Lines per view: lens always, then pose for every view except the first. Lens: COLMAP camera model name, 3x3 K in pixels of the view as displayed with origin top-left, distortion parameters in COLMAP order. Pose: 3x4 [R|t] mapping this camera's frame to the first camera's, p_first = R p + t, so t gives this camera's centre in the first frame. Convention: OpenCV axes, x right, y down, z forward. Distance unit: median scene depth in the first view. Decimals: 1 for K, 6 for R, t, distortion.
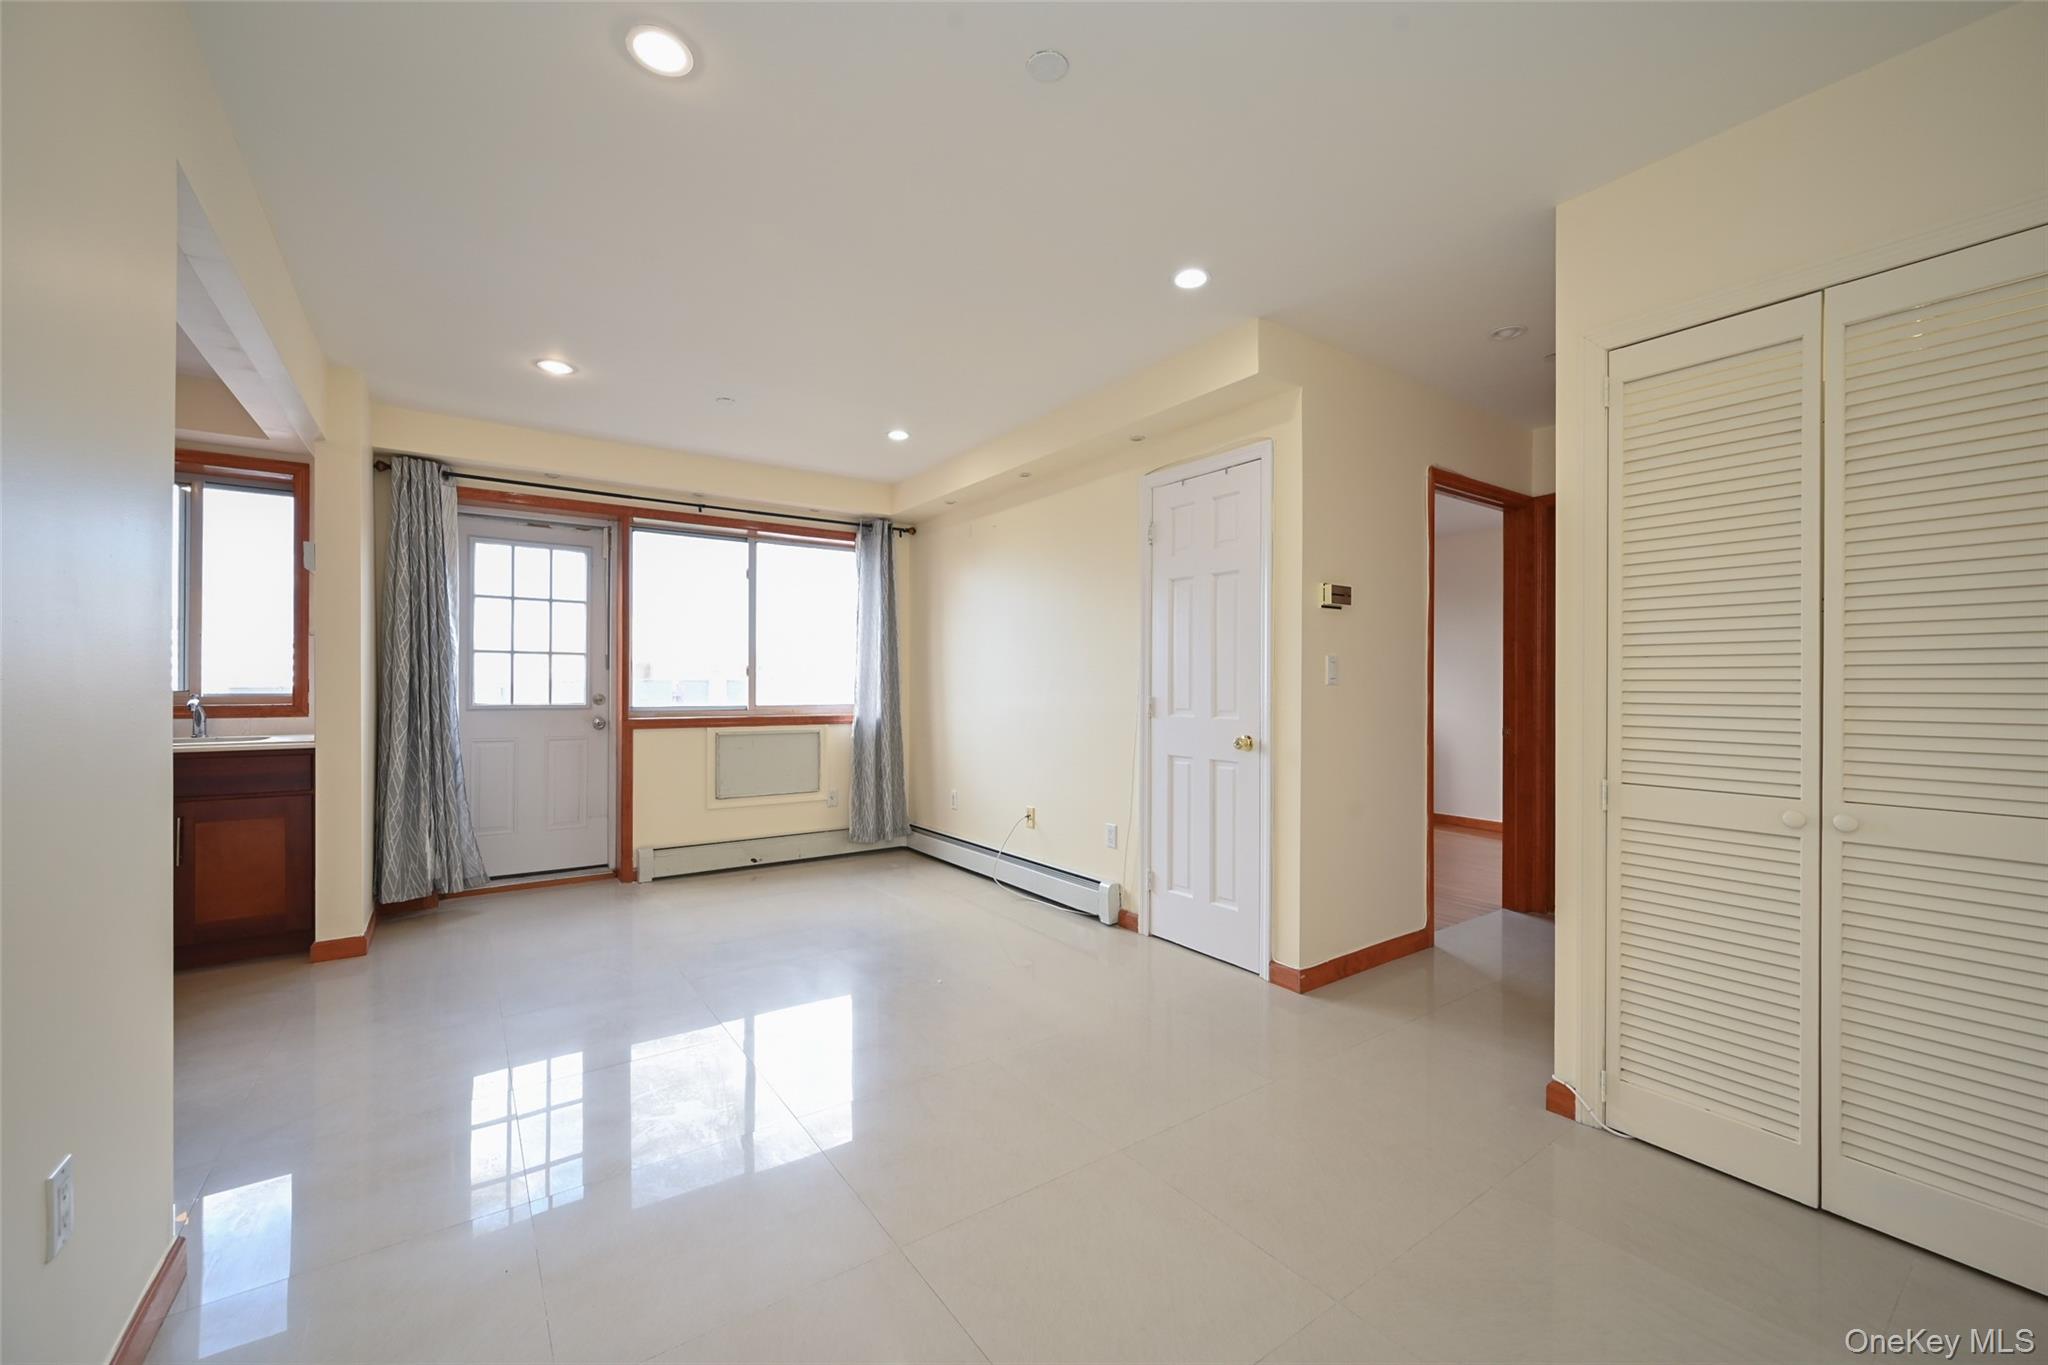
lens RADIAL K [[809.4, 0, 1018.8], [0, 809.4, 684.0], [0, 0, 1]] dist [-0.000032, 0.000228]
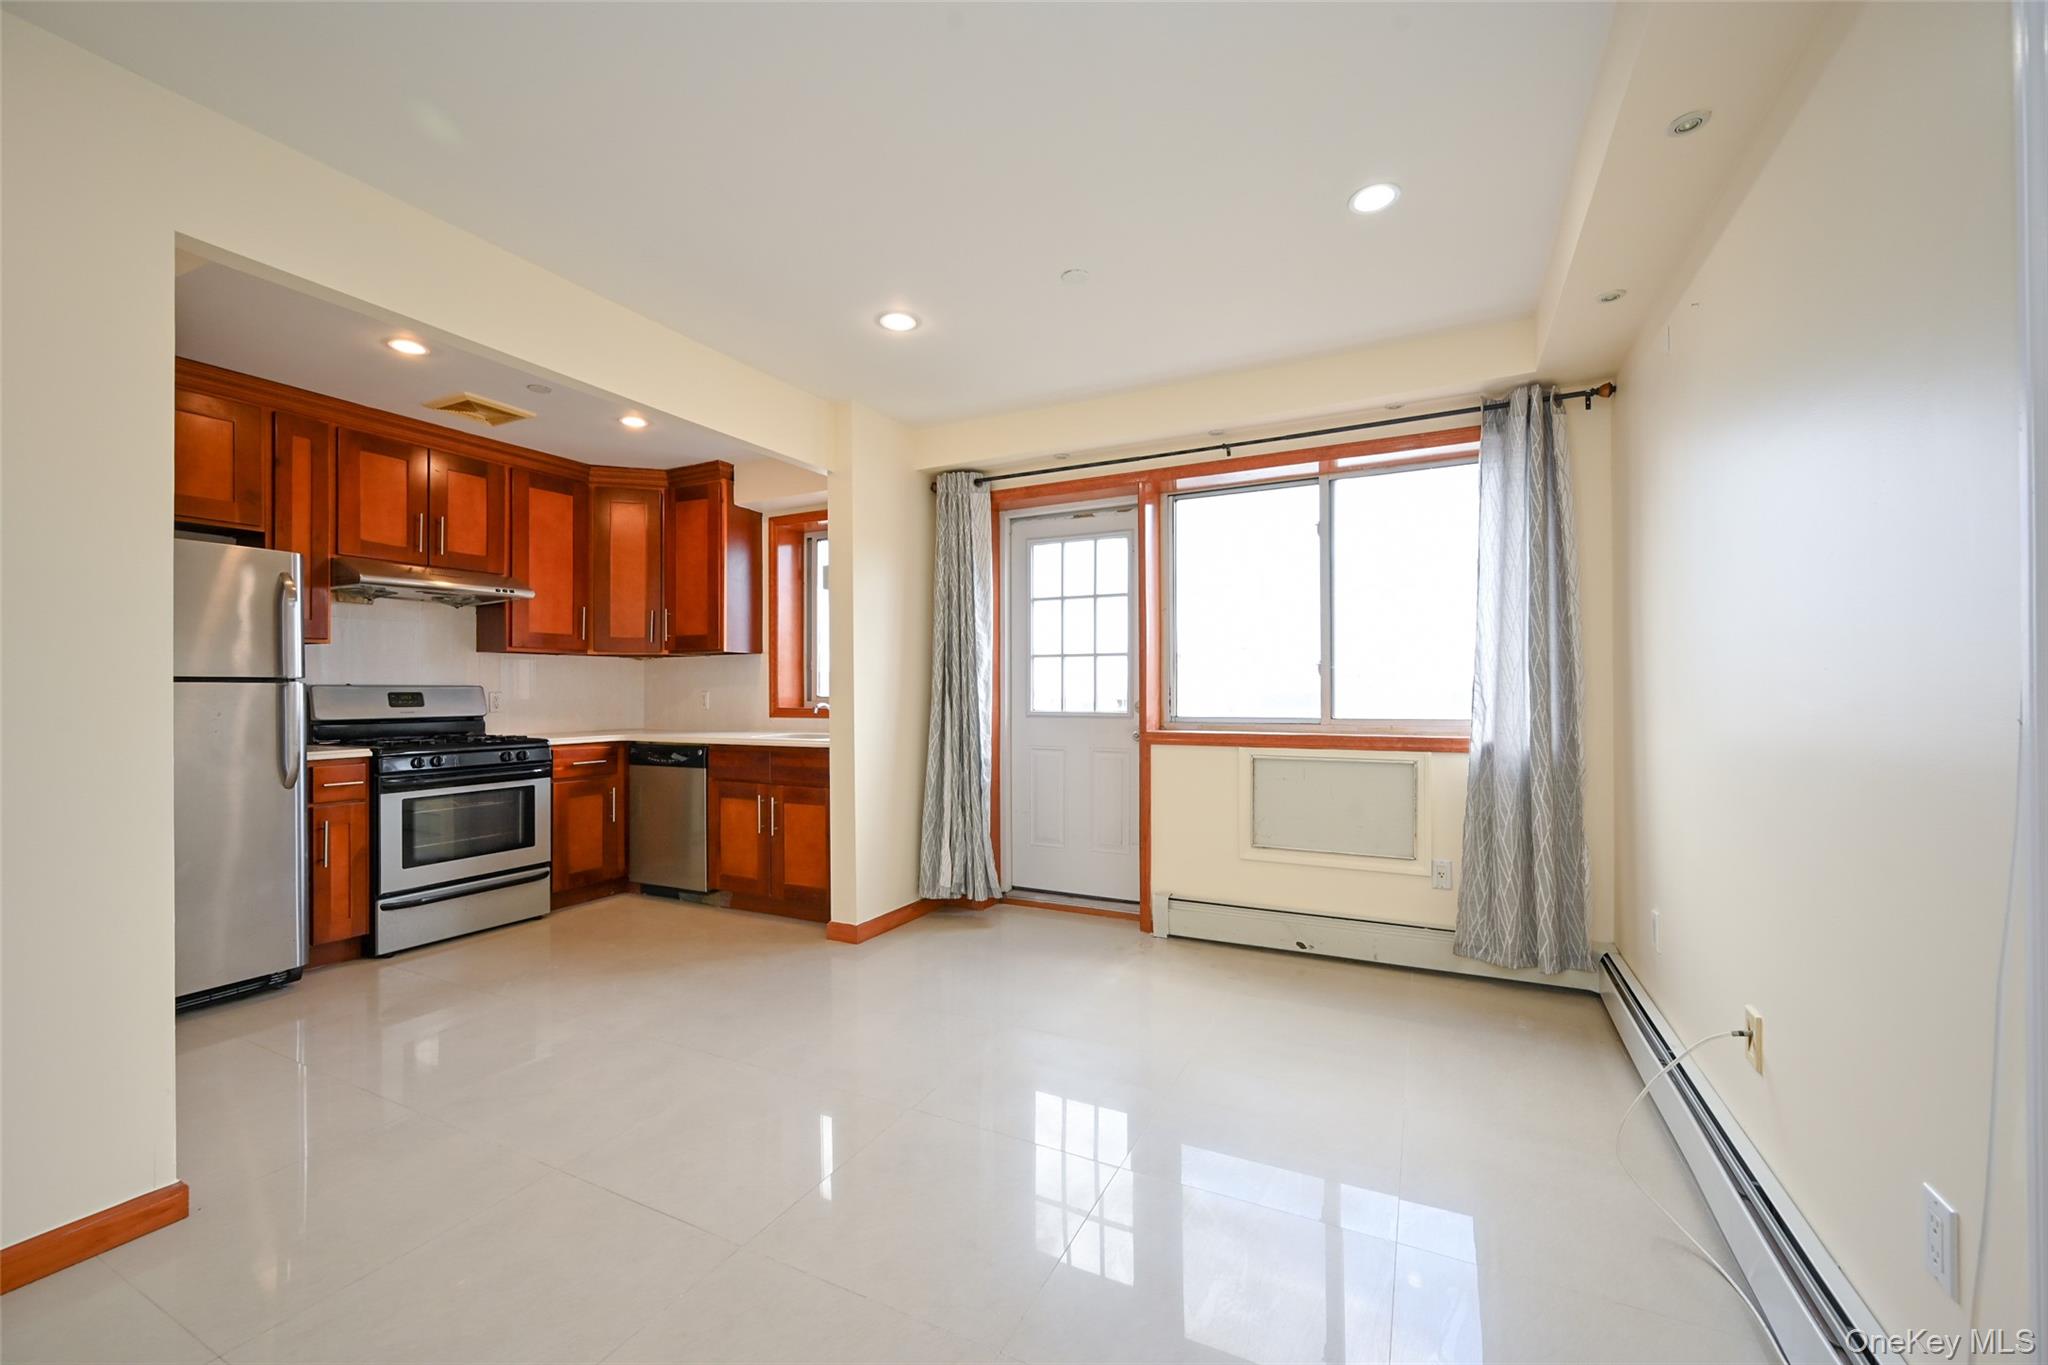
lens RADIAL K [[803.4, 0, 1023.0], [0, 803.4, 687.1], [0, 0, 1]] dist [-0.002118, -0.000249]
pose [[0.474589, -0.009714, -0.880154, 0.179841], [0.007939, 0.999946, -0.006755, 0.003447], [0.880171, -0.003781, 0.474641, 0.531893]]
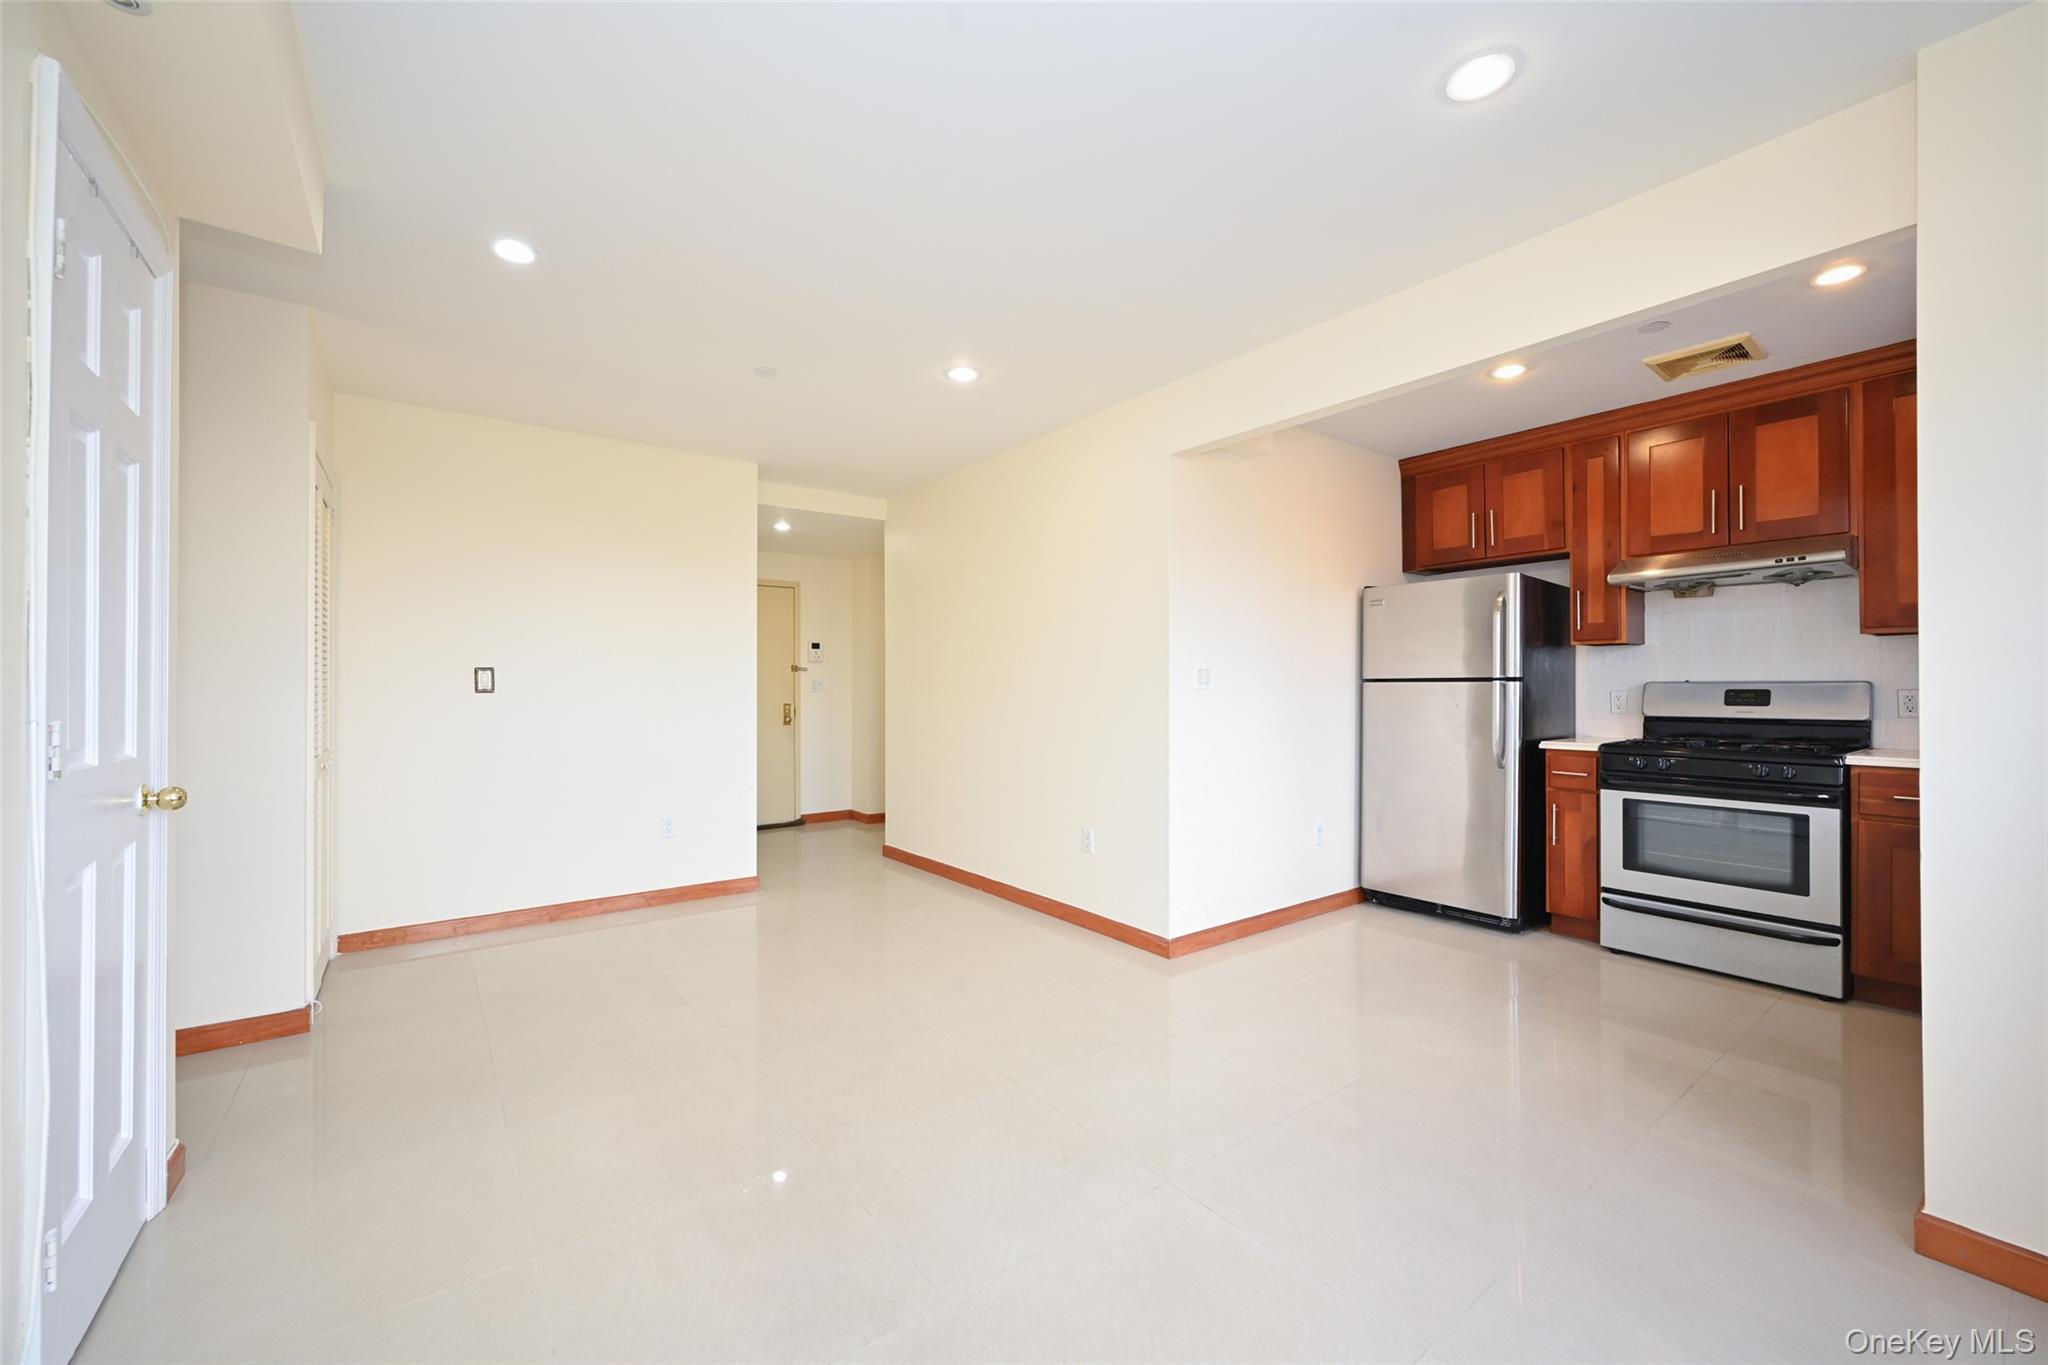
lens RADIAL K [[803.4, 0, 1023.0], [0, 803.4, 687.1], [0, 0, 1]] dist [-0.002118, -0.000249]
pose [[-0.999217, -0.001852, -0.039524, -0.193421], [-0.001627, 0.999982, -0.005720, 0.001150], [0.039534, -0.005651, -0.999202, 1.124786]]
